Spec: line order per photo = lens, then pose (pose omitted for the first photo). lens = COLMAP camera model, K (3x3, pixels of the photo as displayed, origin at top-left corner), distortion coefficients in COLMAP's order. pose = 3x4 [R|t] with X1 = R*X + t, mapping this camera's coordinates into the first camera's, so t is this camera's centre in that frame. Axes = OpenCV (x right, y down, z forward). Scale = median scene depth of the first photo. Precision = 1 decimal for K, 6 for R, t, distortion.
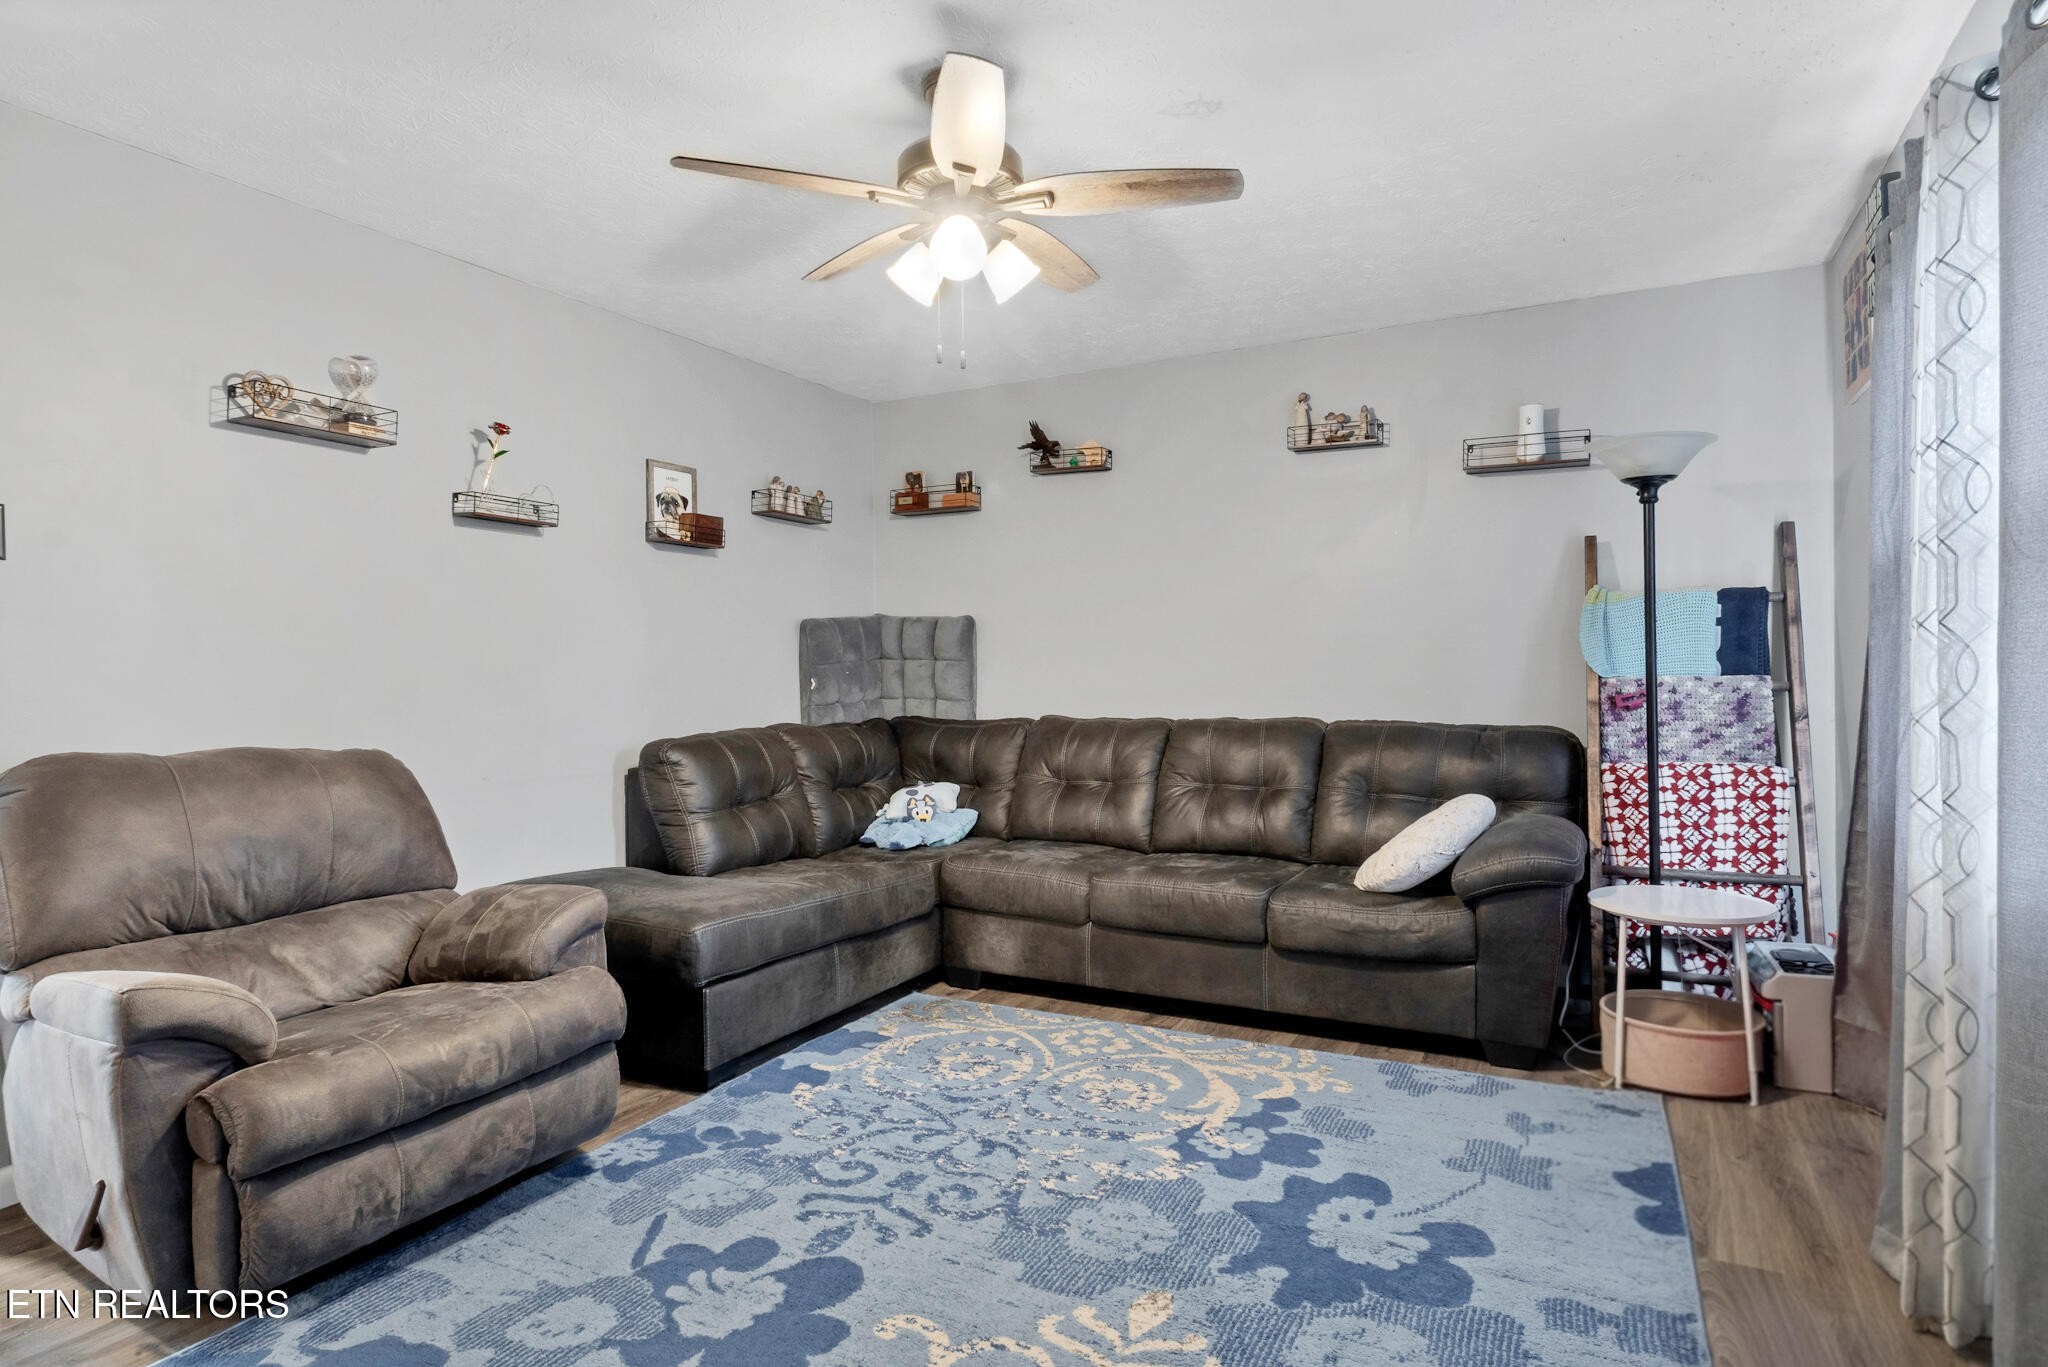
lens RADIAL K [[1109.4, 0, 1024.0], [0, 1109.4, 683.5], [0, 0, 1]] dist [-0.012148, -0.000535]
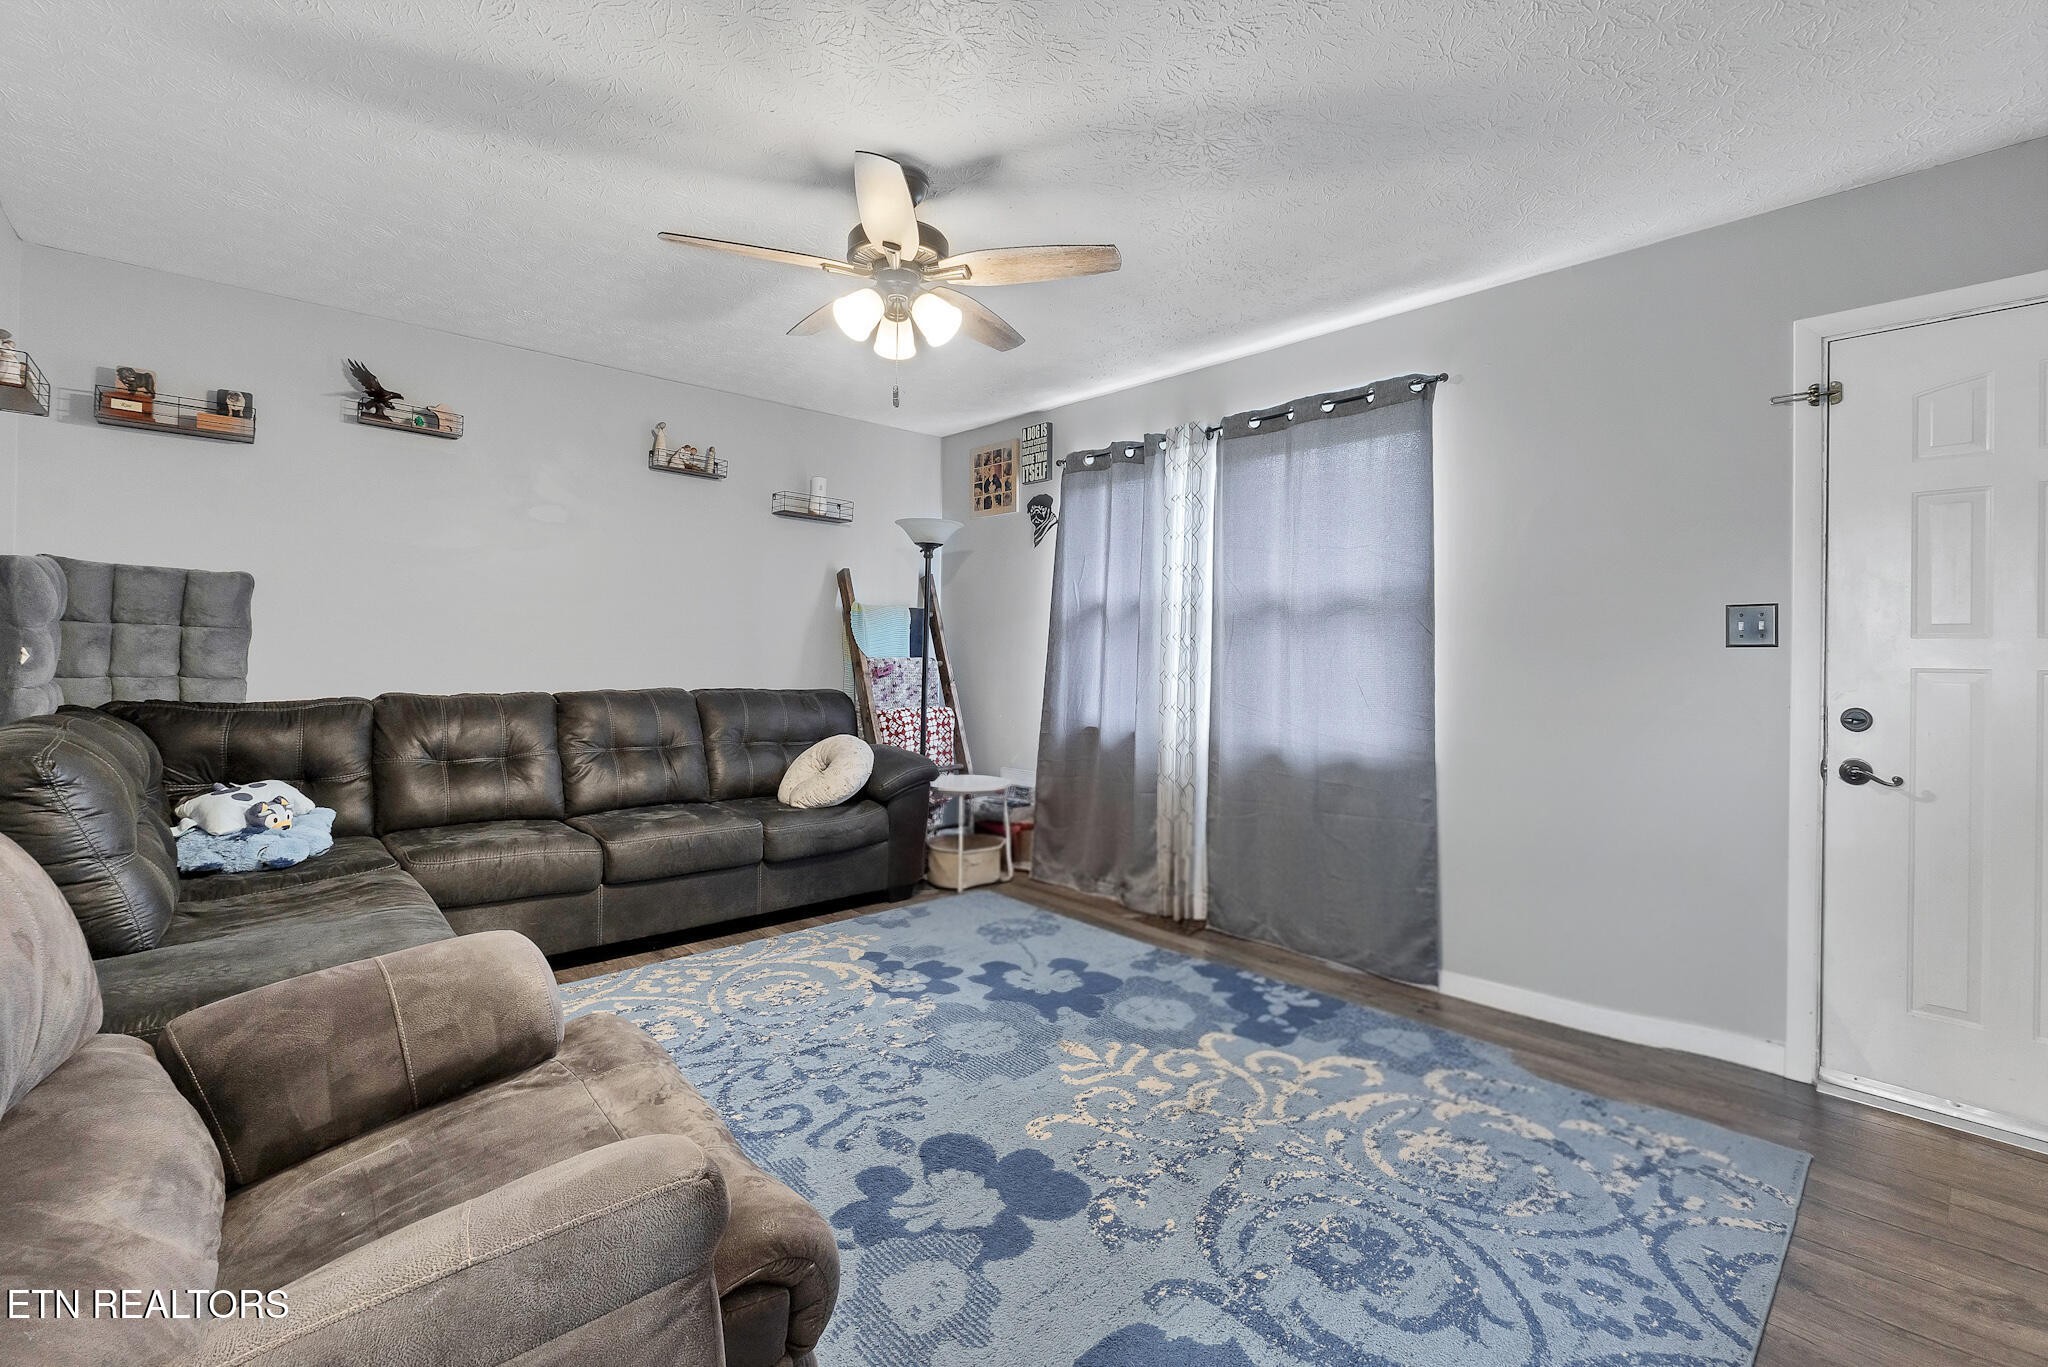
lens RADIAL K [[886.5, 0, 1021.1], [0, 886.5, 649.7], [0, 0, 1]] dist [-0.001609, 0.000053]
pose [[0.342362, 0.016553, 0.939422, -0.801509], [-0.007176, 0.999862, -0.015002, 0.000920], [-0.939541, -0.001605, 0.342433, 0.442370]]
